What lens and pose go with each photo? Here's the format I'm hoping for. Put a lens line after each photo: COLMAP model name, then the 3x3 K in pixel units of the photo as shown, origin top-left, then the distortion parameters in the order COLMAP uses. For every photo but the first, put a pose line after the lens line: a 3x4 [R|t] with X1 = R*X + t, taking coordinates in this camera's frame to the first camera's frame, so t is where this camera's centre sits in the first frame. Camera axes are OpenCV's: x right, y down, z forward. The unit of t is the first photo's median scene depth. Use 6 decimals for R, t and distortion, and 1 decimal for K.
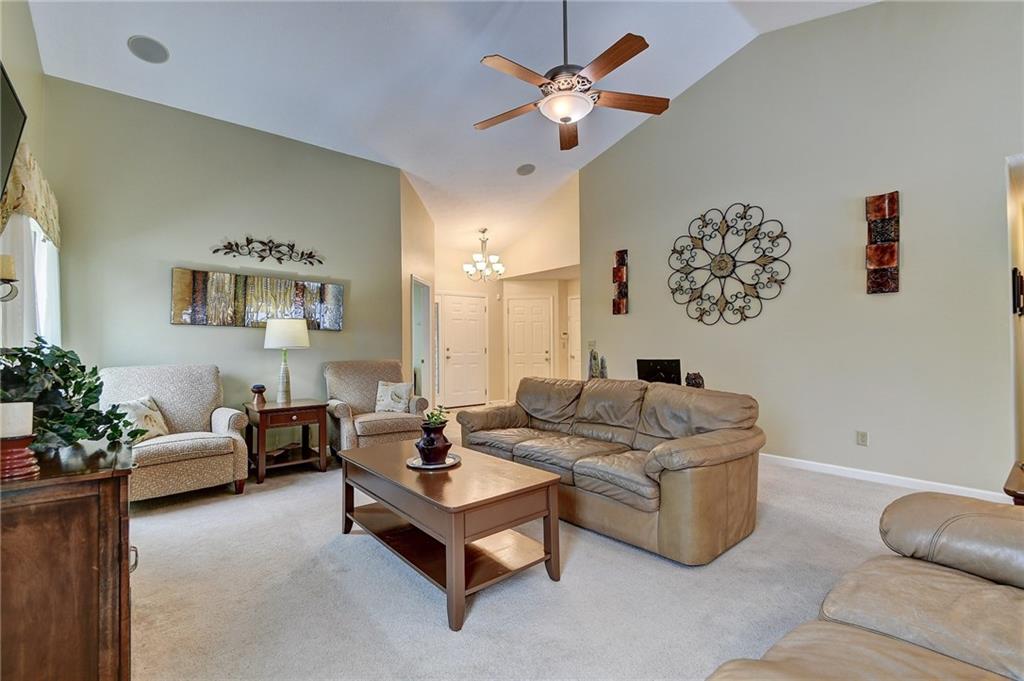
lens RADIAL K [[448.1, 0, 507.5], [0, 448.1, 342.9], [0, 0, 1]] dist [0.010123, -0.005900]
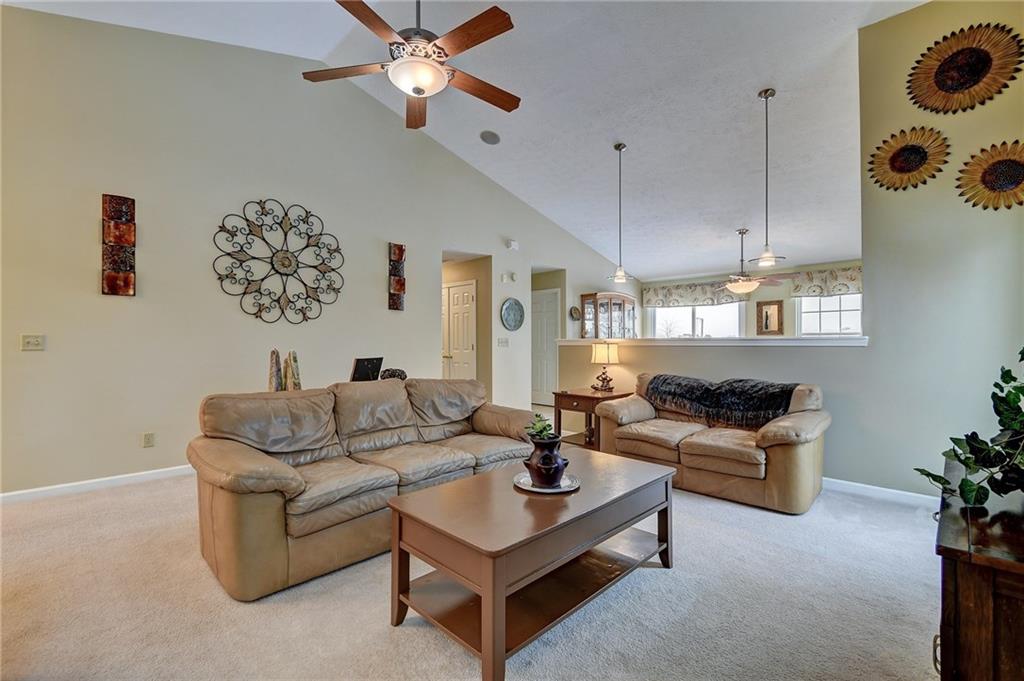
lens RADIAL K [[448.1, 0, 494.5], [0, 448.1, 345.3], [0, 0, 1]] dist [0.010123, -0.005900]
pose [[-0.091247, 0.004652, 0.995817, -0.543726], [-0.006101, 0.999968, -0.005231, 0.009521], [-0.995810, -0.006552, -0.091216, 0.650662]]
